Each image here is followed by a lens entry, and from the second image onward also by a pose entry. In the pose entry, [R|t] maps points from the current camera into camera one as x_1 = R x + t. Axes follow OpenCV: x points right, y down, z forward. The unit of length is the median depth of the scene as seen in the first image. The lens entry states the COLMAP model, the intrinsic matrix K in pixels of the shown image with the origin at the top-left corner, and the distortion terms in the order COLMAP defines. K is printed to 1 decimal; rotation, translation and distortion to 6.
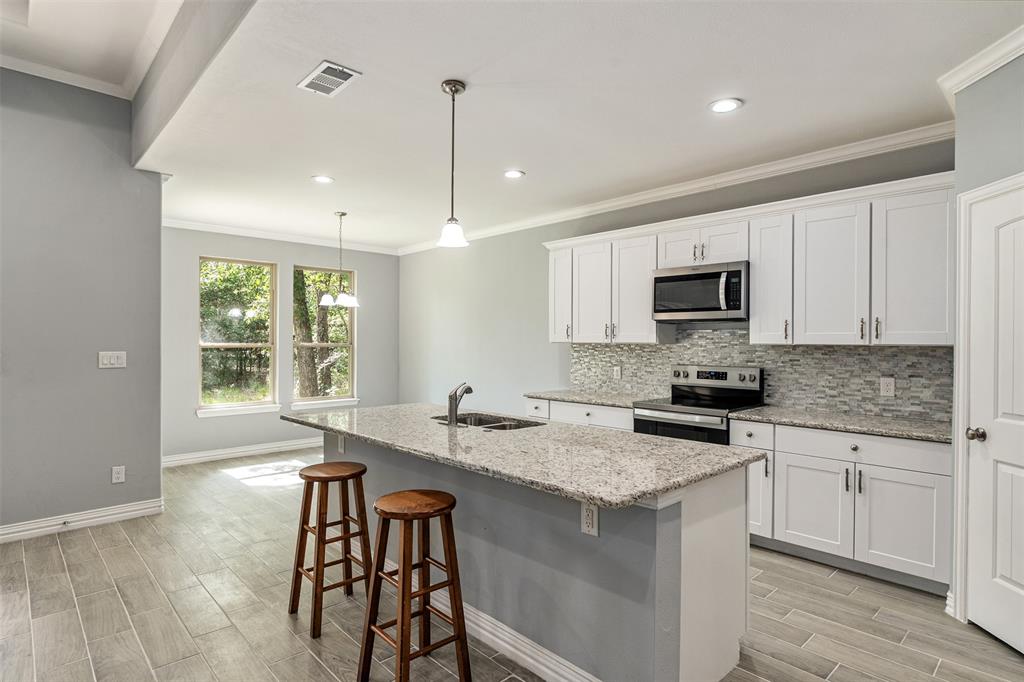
lens RADIAL K [[541.2, 0, 512.0], [0, 541.2, 341.0], [0, 0, 1]] dist [-0.003615, -0.001046]
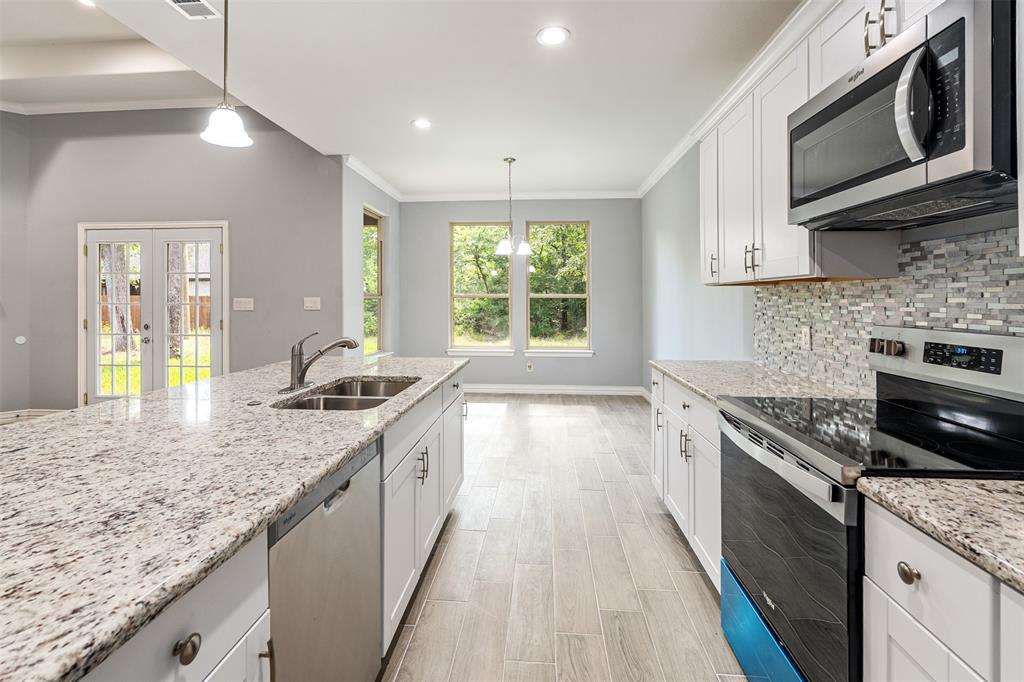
lens RADIAL K [[462.1, 0, 506.6], [0, 462.1, 298.9], [0, 0, 1]] dist [-0.001433, -0.000185]
pose [[0.670608, -0.003134, -0.741805, 0.430074], [0.002600, 0.999995, -0.001875, 0.026679], [0.741807, -0.000671, 0.670613, 0.614710]]
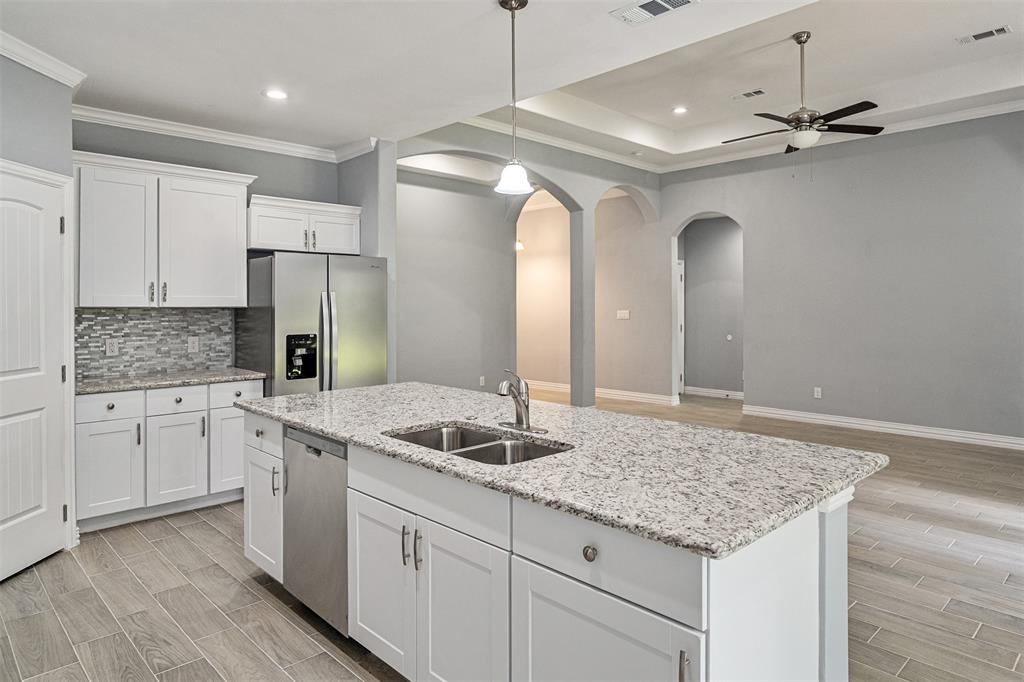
lens RADIAL K [[632.2, 0, 515.6], [0, 632.2, 302.2], [0, 0, 1]] dist [-0.000078, 0.001414]
pose [[-0.999915, 0.000304, -0.013019, -0.072203], [0.000366, 0.999988, -0.004790, -0.001222], [0.013017, -0.004794, -0.999904, 1.408798]]
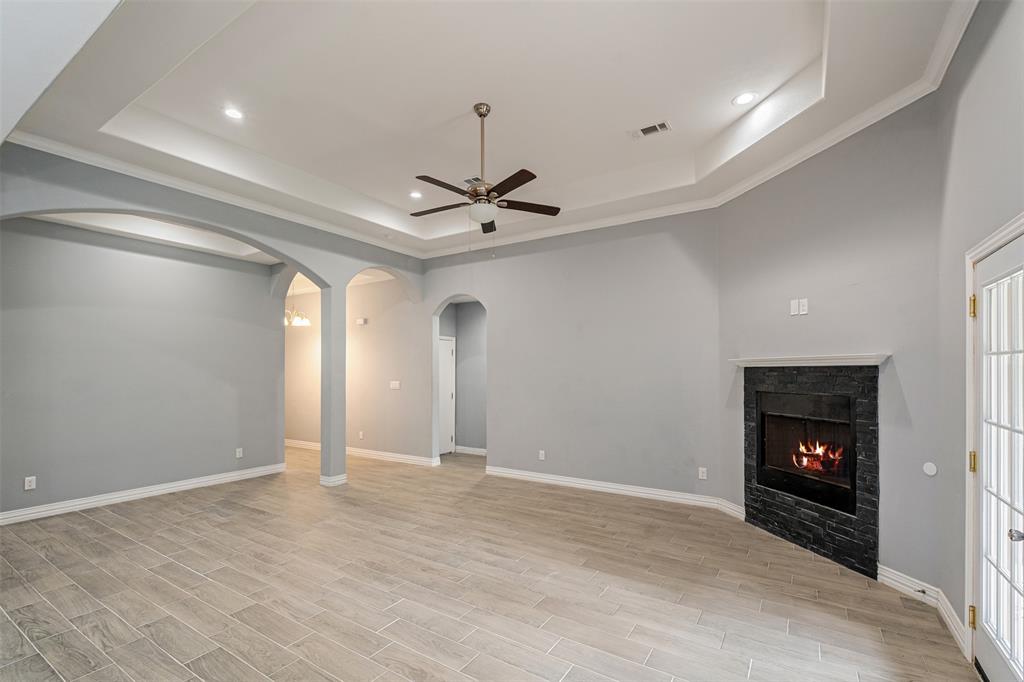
lens RADIAL K [[457.5, 0, 512.9], [0, 457.5, 368.7], [0, 0, 1]] dist [-0.004465, -0.000160]
pose [[-0.969874, 0.000405, -0.243605, -0.516069], [0.001182, 0.999995, -0.003043, -0.027858], [0.243602, -0.003239, -0.969870, 1.022326]]
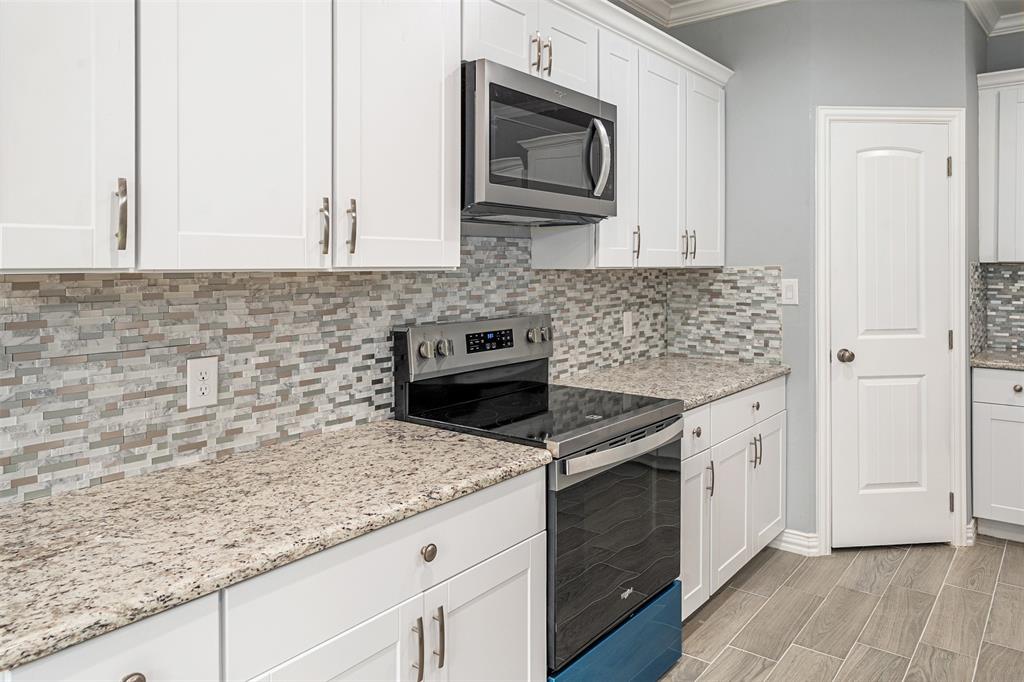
lens RADIAL K [[711.7, 0, 514.1], [0, 711.7, 268.0], [0, 0, 1]] dist [0.001105, -0.000885]
pose [[-0.147756, -0.008813, 0.988985, -0.220794], [0.002192, 0.999955, 0.009238, -0.000919], [-0.989021, 0.003533, -0.147730, 1.157955]]
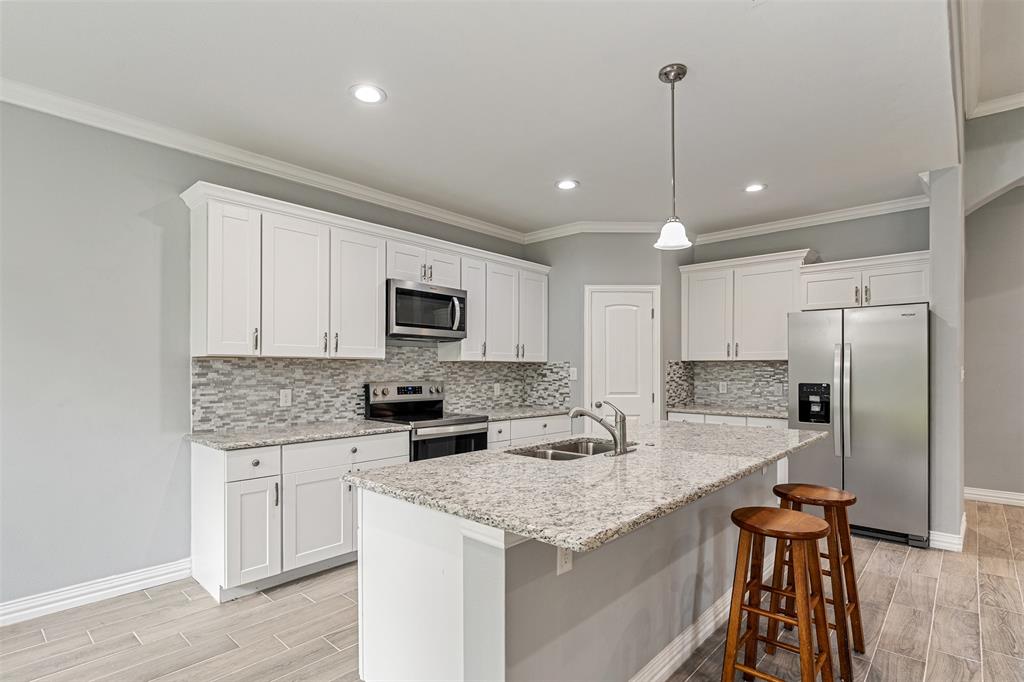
lens RADIAL K [[508.3, 0, 508.8], [0, 508.3, 368.7], [0, 0, 1]] dist [0.000076, 0.000367]
pose [[-0.074144, -0.003481, 0.997241, -0.677997], [-0.002255, 0.999992, 0.003323, 0.019347], [-0.997245, -0.002003, -0.074152, 0.958517]]
